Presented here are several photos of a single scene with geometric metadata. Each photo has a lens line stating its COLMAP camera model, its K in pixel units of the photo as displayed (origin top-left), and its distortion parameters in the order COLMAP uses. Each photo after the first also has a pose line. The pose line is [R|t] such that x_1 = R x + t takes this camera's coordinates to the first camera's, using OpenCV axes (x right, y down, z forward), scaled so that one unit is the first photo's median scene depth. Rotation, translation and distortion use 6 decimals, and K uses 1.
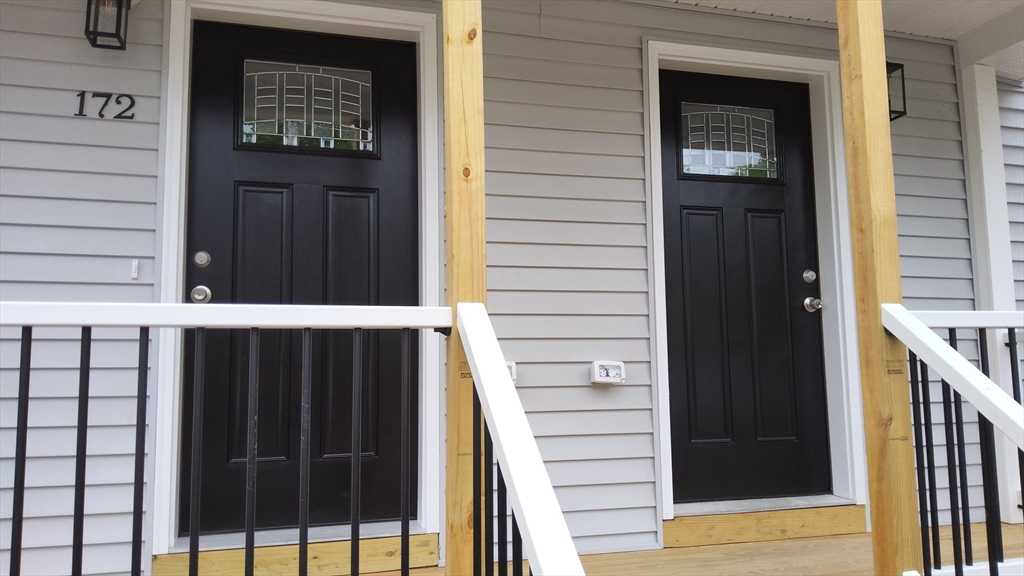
lens RADIAL K [[773.3, 0, 508.4], [0, 773.3, 292.1], [0, 0, 1]] dist [0.002538, -0.059036]
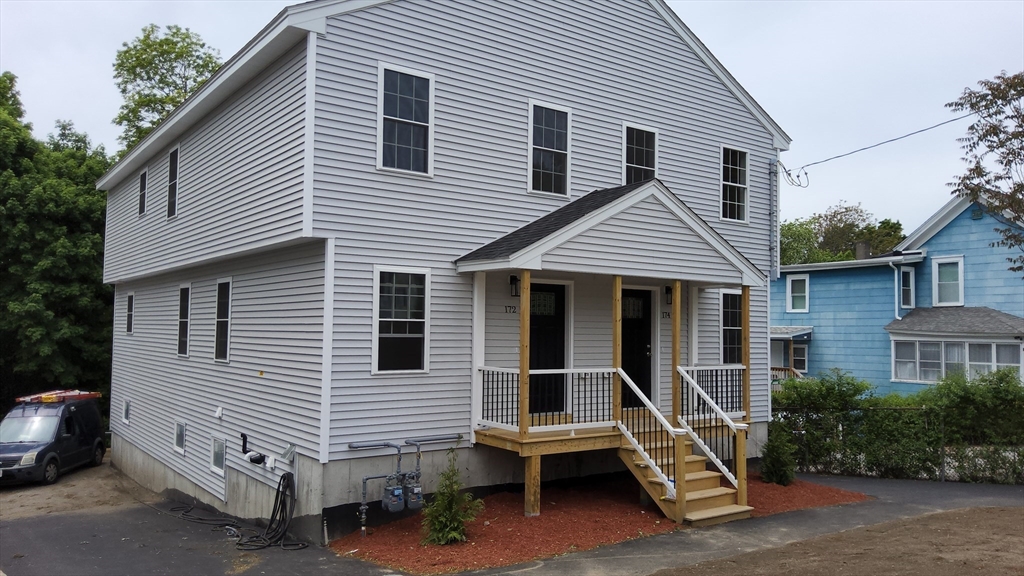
lens RADIAL K [[773.3, 0, 508.4], [0, 773.3, 292.1], [0, 0, 1]] dist [0.002538, -0.059036]
pose [[0.935805, 0.044731, 0.349668, -2.249343], [-0.065791, 0.996650, 0.048580, -0.607426], [-0.346324, -0.068467, 0.935613, -3.214693]]
